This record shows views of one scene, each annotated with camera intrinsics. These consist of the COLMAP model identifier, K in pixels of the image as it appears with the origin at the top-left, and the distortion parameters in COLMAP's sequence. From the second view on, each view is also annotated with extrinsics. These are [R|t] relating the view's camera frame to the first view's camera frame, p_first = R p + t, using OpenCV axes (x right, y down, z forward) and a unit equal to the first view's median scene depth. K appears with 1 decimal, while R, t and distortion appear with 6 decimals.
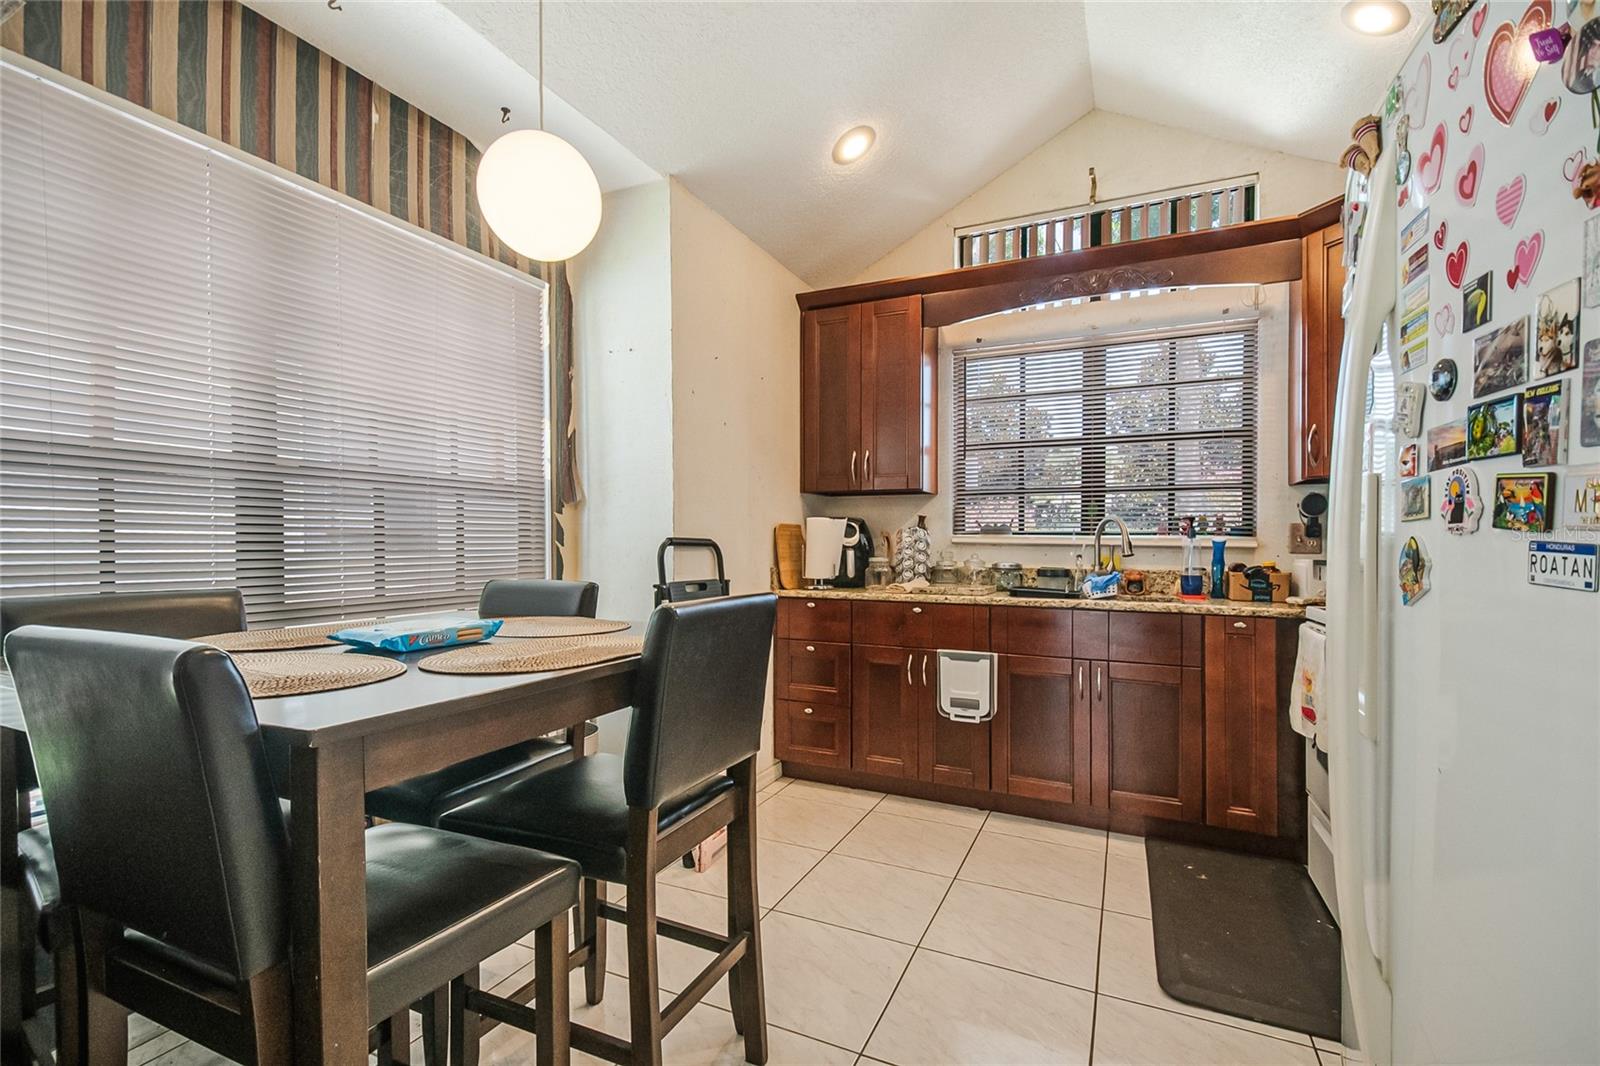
lens RADIAL K [[690.7, 0, 835.7], [0, 690.7, 548.7], [0, 0, 1]] dist [0.021865, -0.019860]
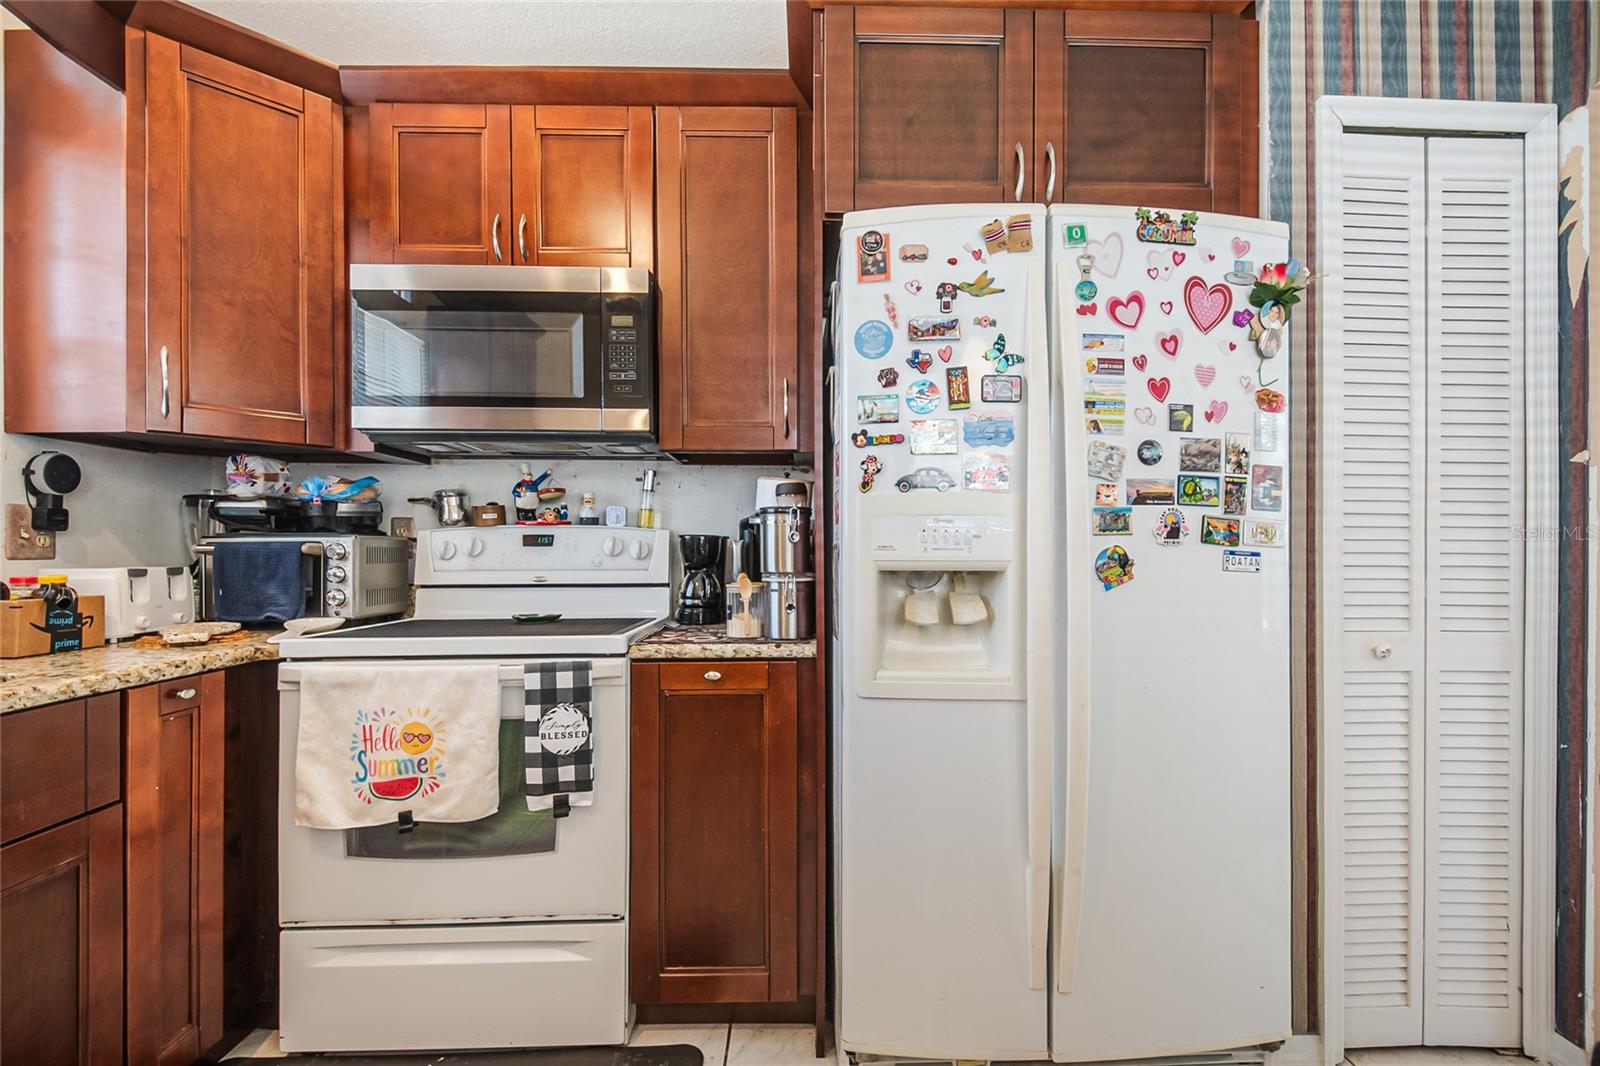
lens RADIAL K [[690.7, 0, 774.0], [0, 690.7, 549.2], [0, 0, 1]] dist [0.021865, -0.019860]
pose [[-0.399930, -0.003375, 0.916539, -0.075817], [-0.001768, 0.999994, 0.002911, -0.003759], [-0.916544, -0.000457, -0.399934, 0.649619]]
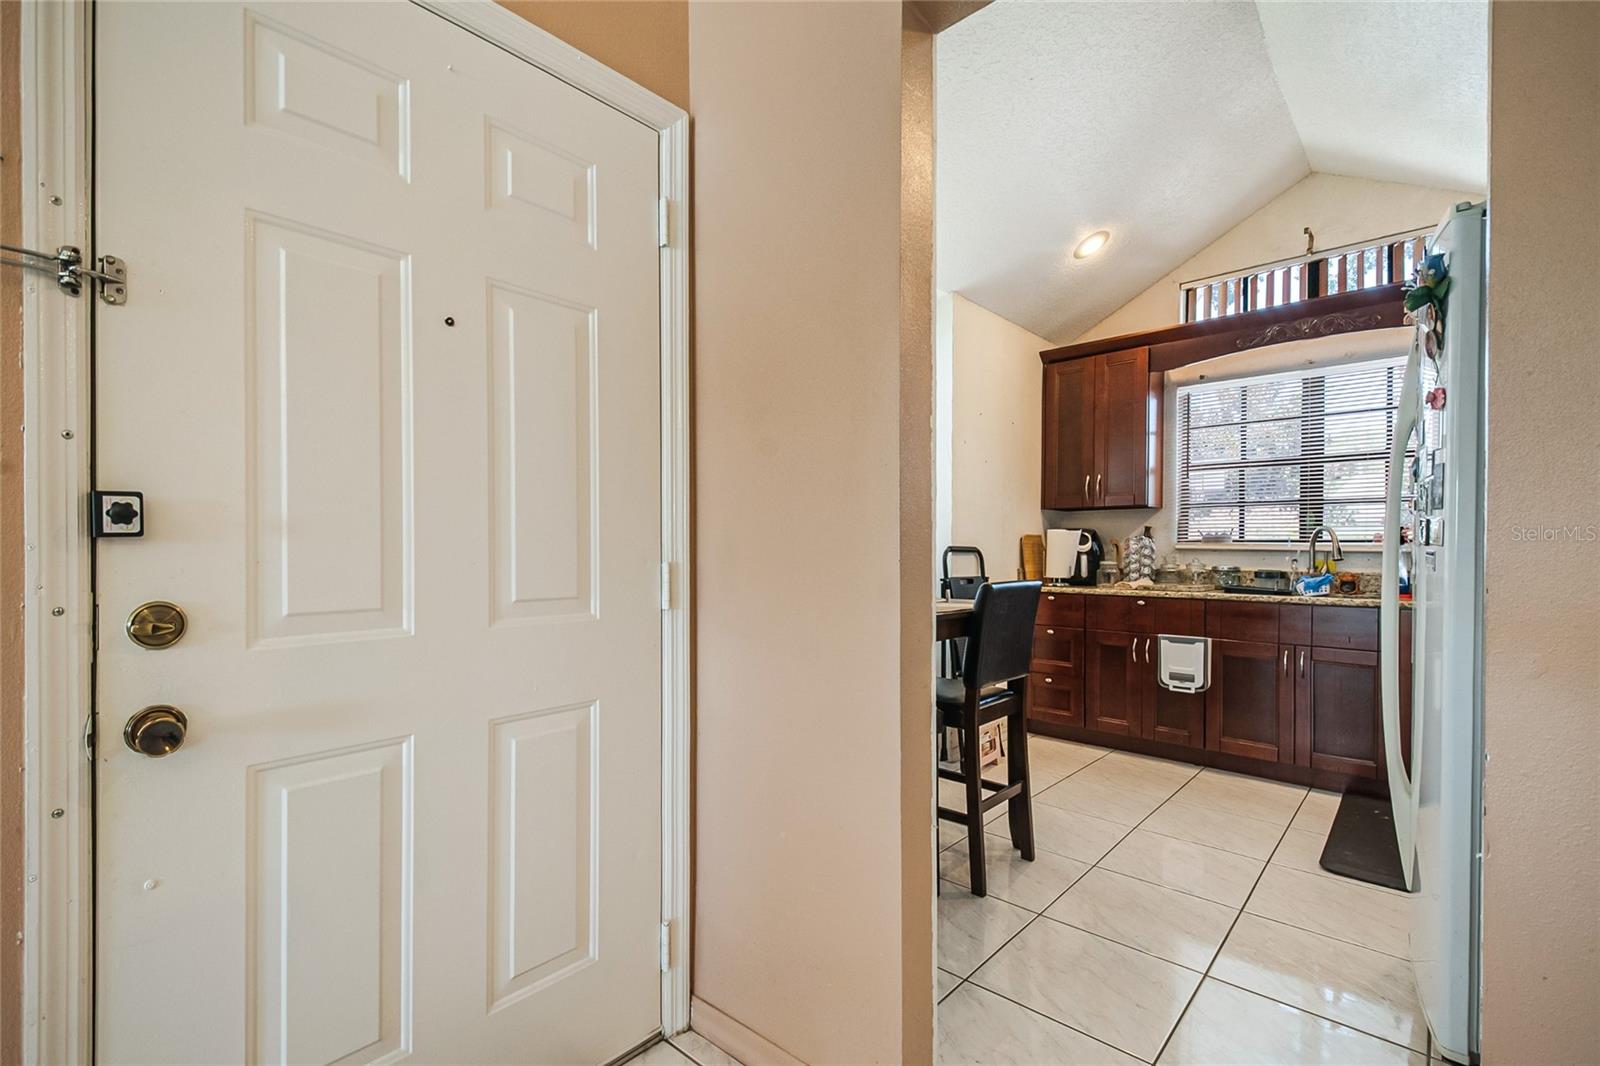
lens RADIAL K [[688.4, 0, 823.3], [0, 688.4, 564.2], [0, 0, 1]] dist [-0.002856, -0.004373]
pose [[0.947383, 0.006454, -0.320038, -0.030574], [-0.001023, 0.999853, 0.017135, -0.002300], [0.320101, -0.015906, 0.947250, -0.367471]]
